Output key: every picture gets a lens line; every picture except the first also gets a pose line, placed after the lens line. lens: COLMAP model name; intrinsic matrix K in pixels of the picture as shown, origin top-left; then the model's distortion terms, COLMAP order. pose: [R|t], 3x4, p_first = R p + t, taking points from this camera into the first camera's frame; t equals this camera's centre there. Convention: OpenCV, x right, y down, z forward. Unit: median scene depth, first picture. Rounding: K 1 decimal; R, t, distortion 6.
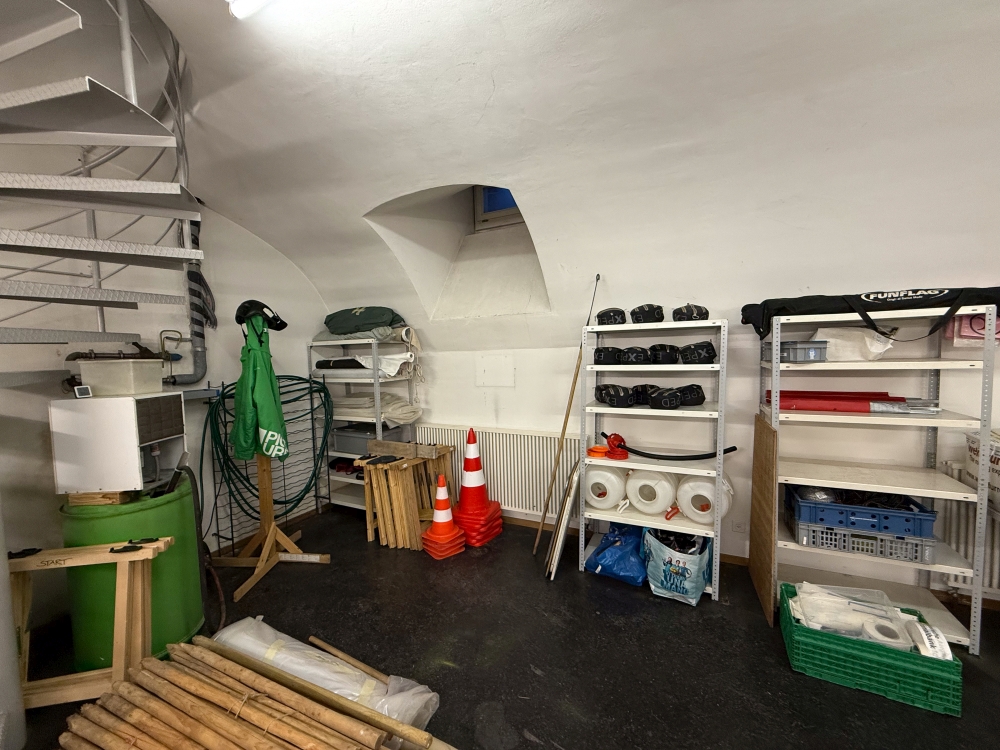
lens RADIAL K [[396.6, 0, 503.3], [0, 396.6, 376.5], [0, 0, 1]] dist [-0.002358, 0.000884]
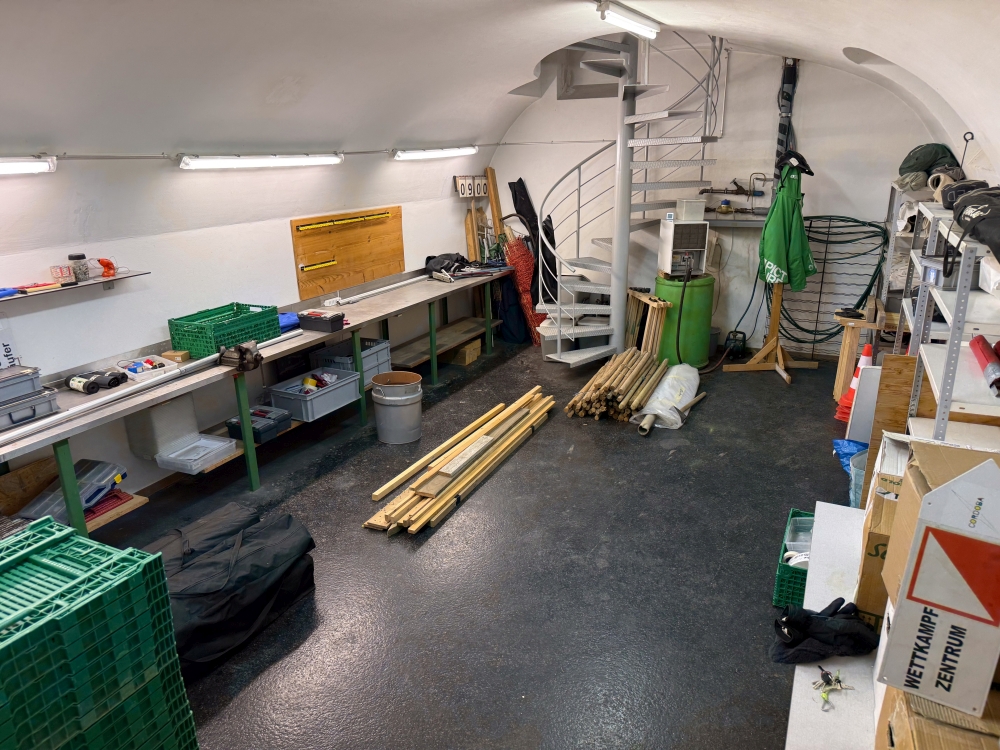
lens RADIAL K [[698.9, 0, 499.8], [0, 698.9, 376.8], [0, 0, 1]] dist [0.057363, -0.072661]
pose [[0.016630, 0.333250, -0.942692, 1.558508], [-0.042051, 0.942221, 0.332342, -0.215035], [0.998977, 0.034114, 0.029682, 0.078097]]
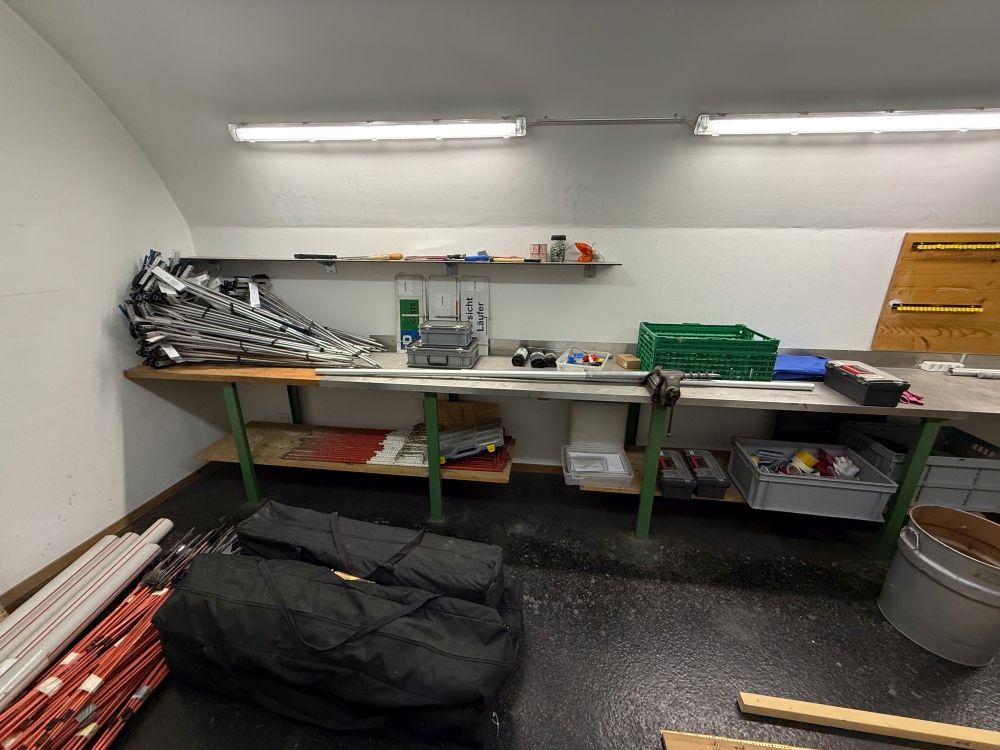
lens RADIAL K [[396.6, 0, 498.5], [0, 396.6, 373.6], [0, 0, 1]] dist [-0.002358, 0.000884]
pose [[-0.947242, 0.124867, -0.295196, 0.606393], [0.003061, 0.924476, 0.381229, -0.007033], [0.320505, 0.360213, -0.876084, 0.043507]]
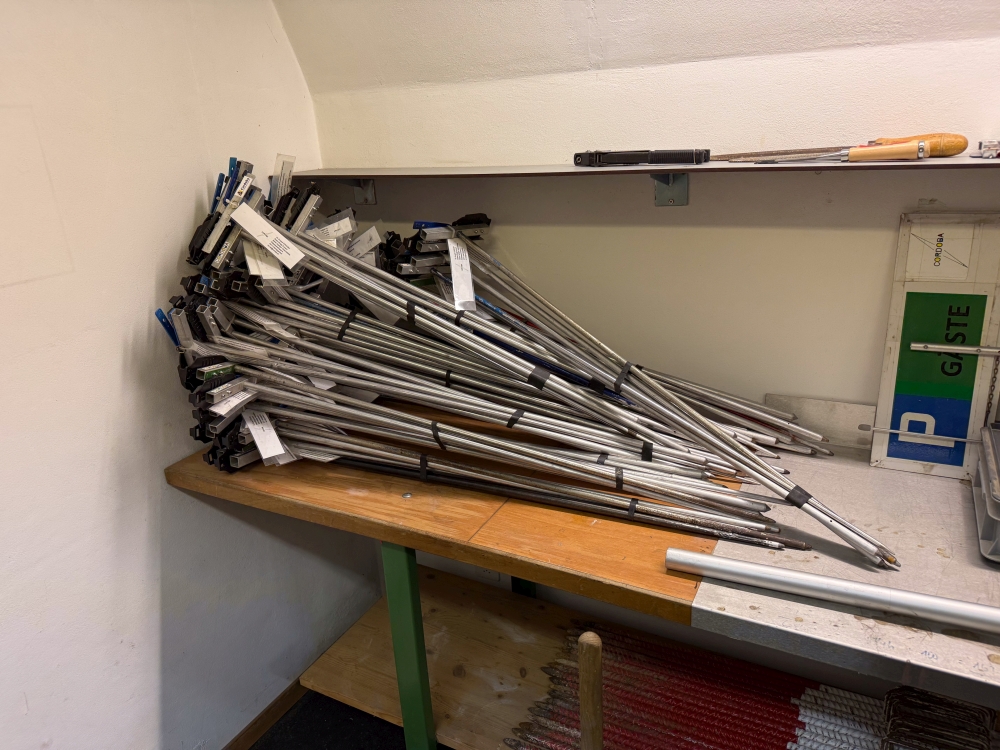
lens RADIAL K [[698.9, 0, 495.6], [0, 698.9, 375.7], [0, 0, 1]] dist [0.057363, -0.072661]
pose [[-0.995513, 0.067266, 0.066547, 0.764989], [0.088316, 0.912986, 0.398318, 0.017172], [-0.033963, 0.402408, -0.914830, -0.383257]]
